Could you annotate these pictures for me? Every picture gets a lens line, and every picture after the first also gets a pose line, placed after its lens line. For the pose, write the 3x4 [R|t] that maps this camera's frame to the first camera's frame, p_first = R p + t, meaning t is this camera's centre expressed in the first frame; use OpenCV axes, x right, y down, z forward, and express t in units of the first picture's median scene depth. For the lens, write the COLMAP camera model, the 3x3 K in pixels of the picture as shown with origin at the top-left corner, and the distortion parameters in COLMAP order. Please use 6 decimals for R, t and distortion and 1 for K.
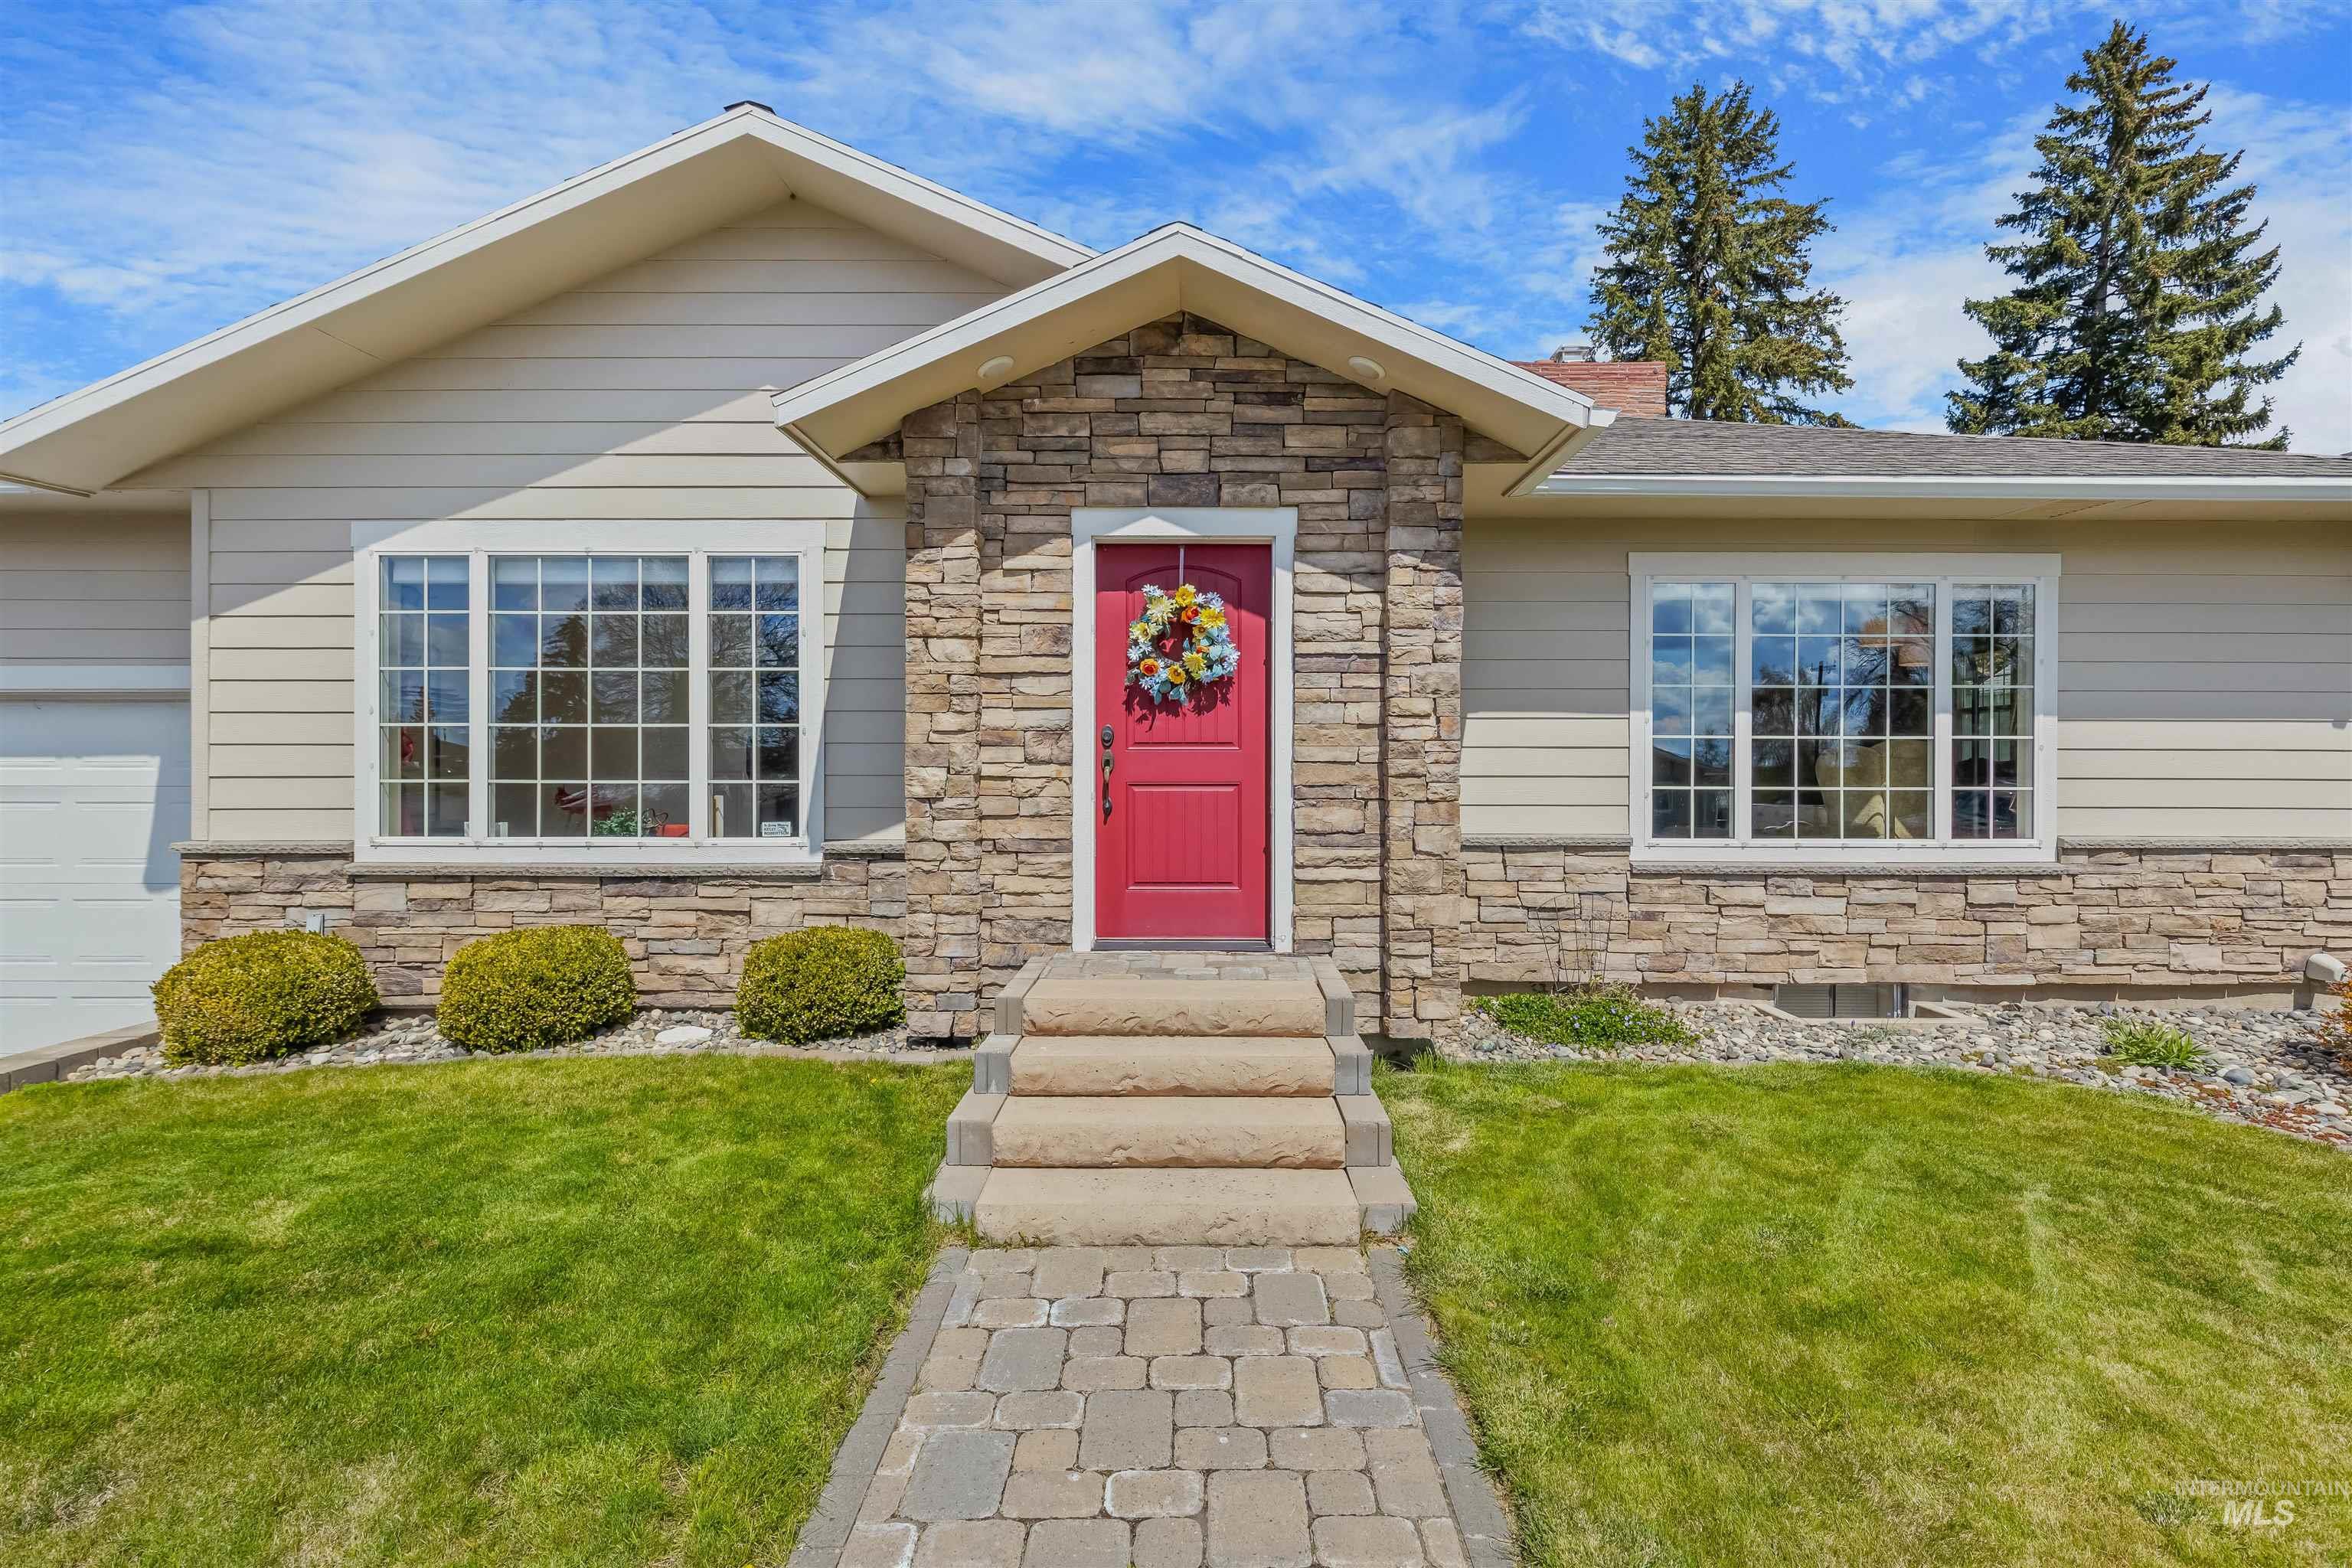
lens RADIAL K [[1059.1, 0, 1186.7], [0, 1059.1, 769.7], [0, 0, 1]] dist [-0.003016, -0.000133]
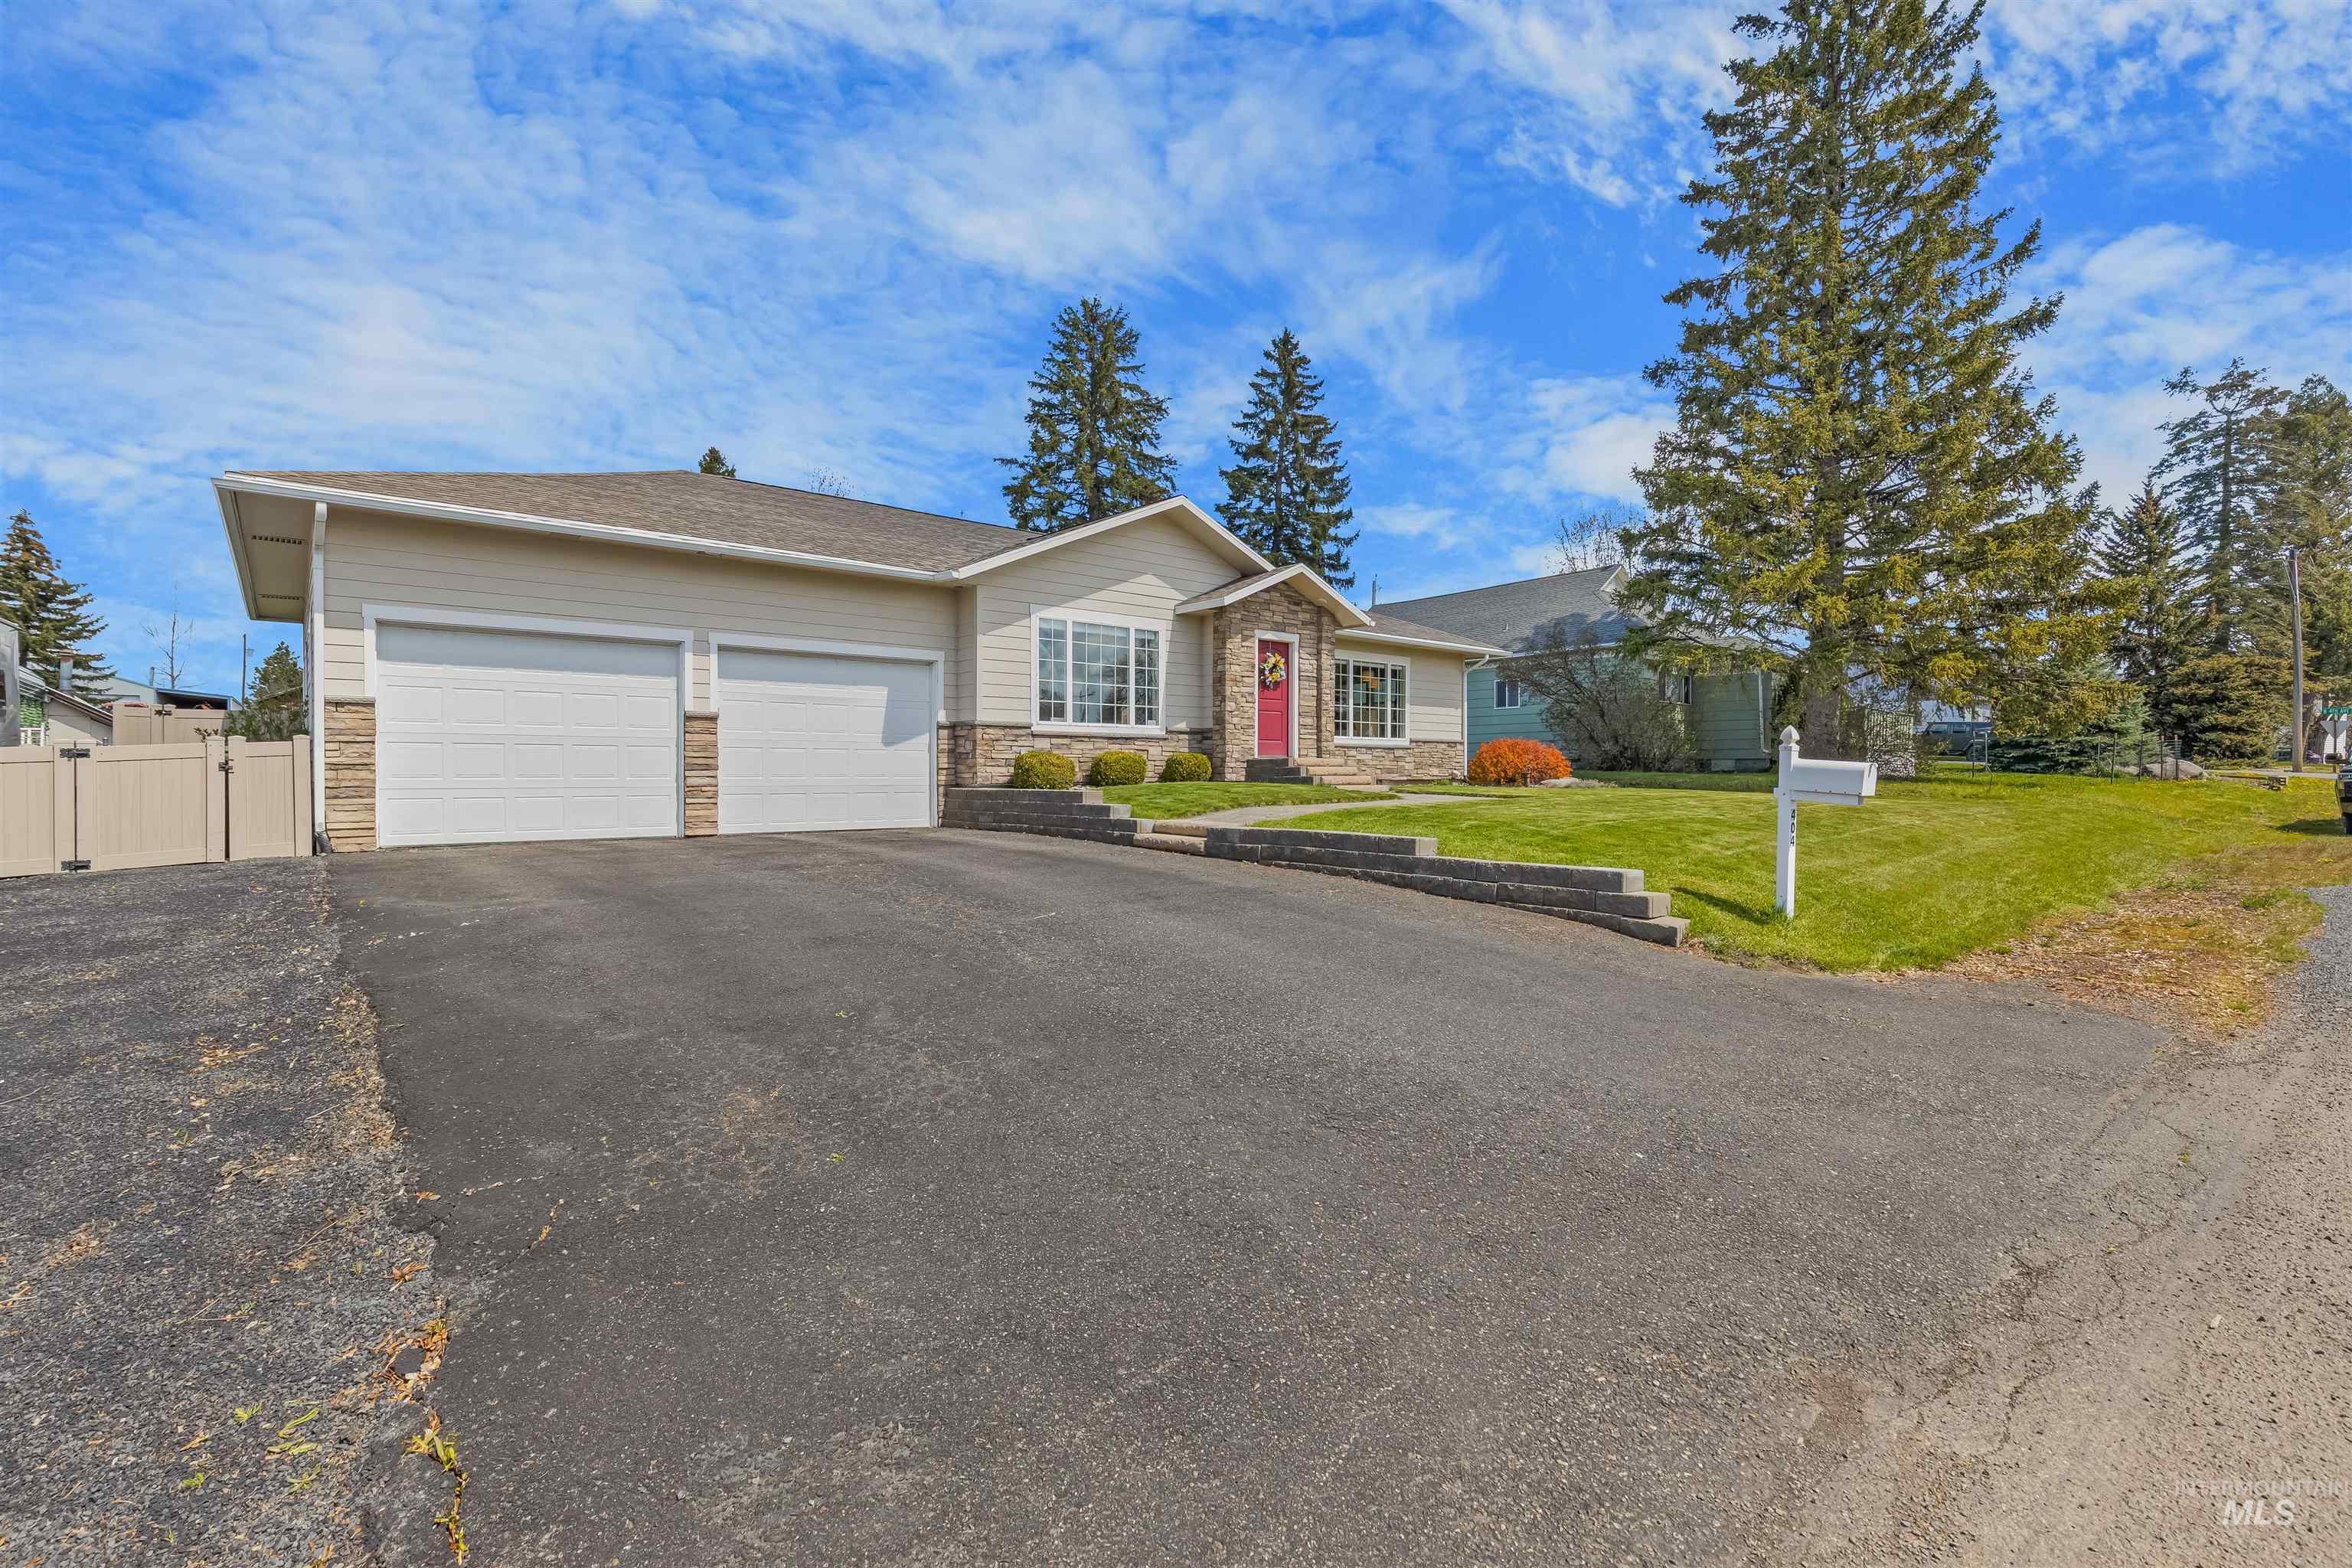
lens RADIAL K [[1070.9, 0, 1185.4], [0, 1070.9, 771.5], [0, 0, 1]] dist [-0.002535, 0.000116]
pose [[0.756077, 0.000067, 0.654482, -2.290389], [0.001093, 0.999998, -0.001366, 0.197977], [-0.654481, 0.001748, 0.756076, -1.331938]]
